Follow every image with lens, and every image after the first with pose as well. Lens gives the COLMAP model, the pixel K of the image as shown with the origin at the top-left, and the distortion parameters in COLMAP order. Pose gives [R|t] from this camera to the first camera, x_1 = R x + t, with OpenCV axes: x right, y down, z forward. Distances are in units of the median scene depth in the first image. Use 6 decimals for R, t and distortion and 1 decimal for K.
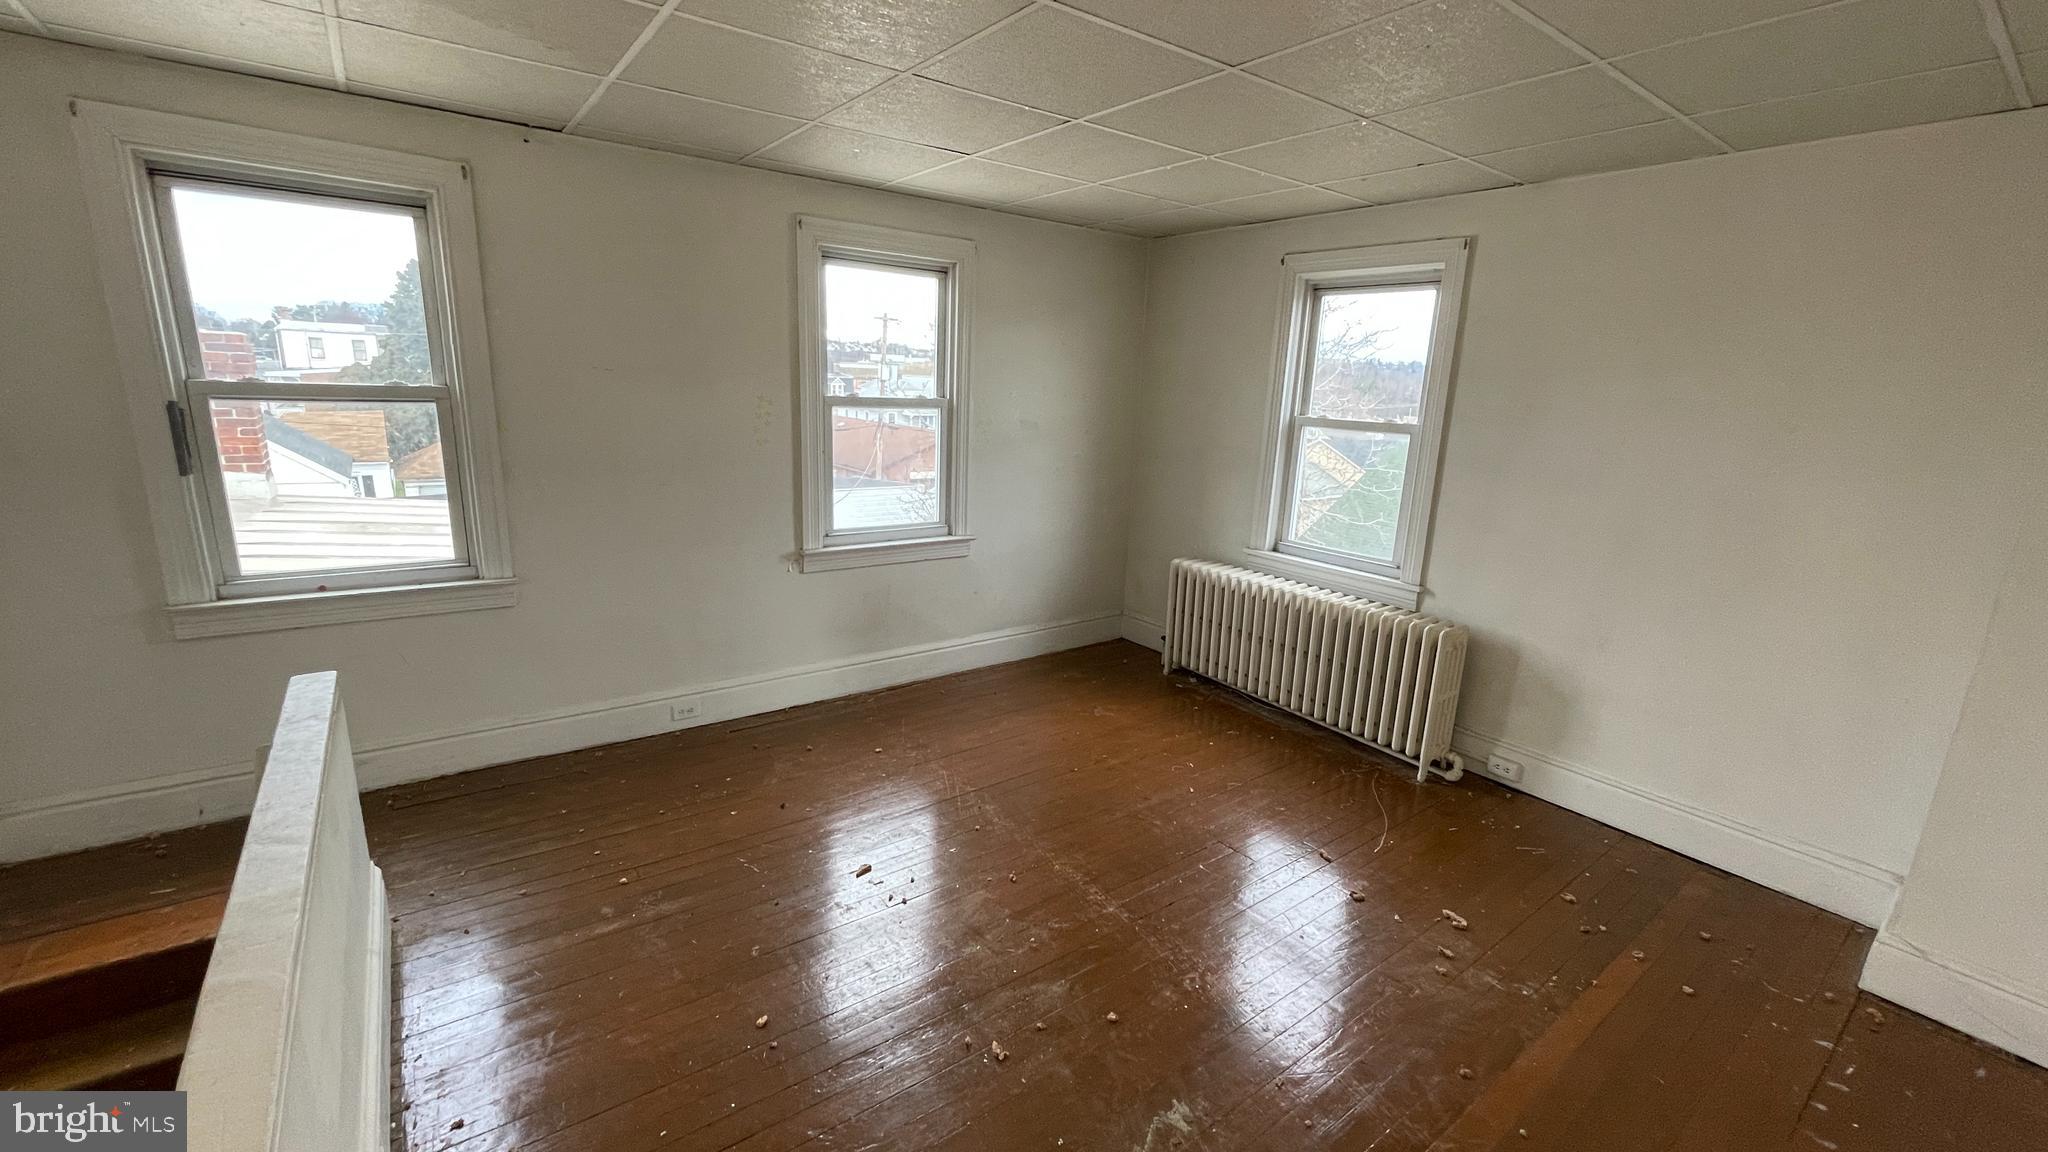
lens RADIAL K [[827.0, 0, 1020.3], [0, 827.0, 575.7], [0, 0, 1]] dist [-0.002816, 0.000543]
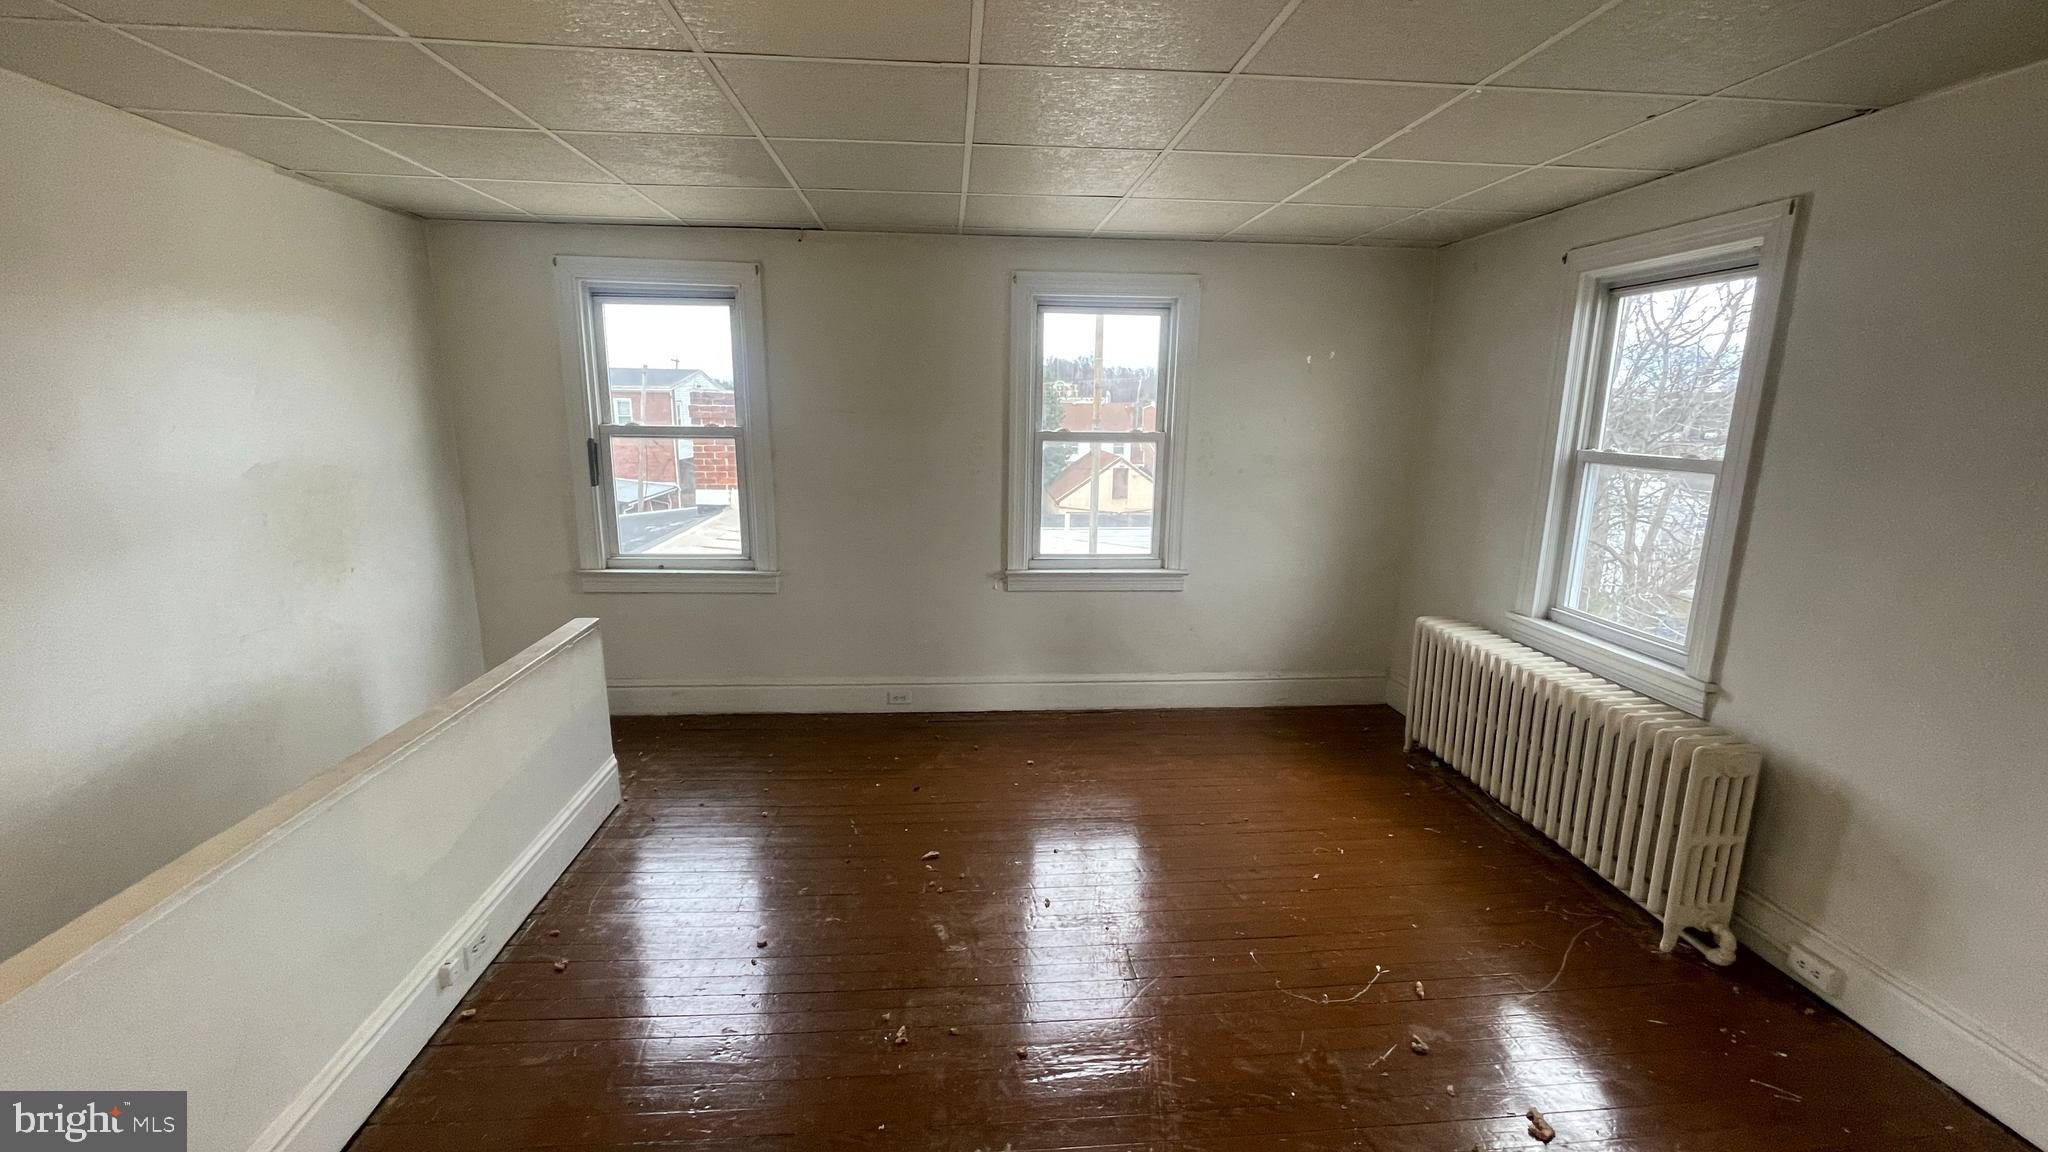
lens RADIAL K [[827.0, 0, 1012.9], [0, 827.0, 574.6], [0, 0, 1]] dist [-0.002816, 0.000543]
pose [[0.851026, 0.078826, -0.519174, 0.315433], [-0.102535, 0.994583, -0.017066, -0.007071], [0.515016, 0.067757, 0.854498, 0.063175]]
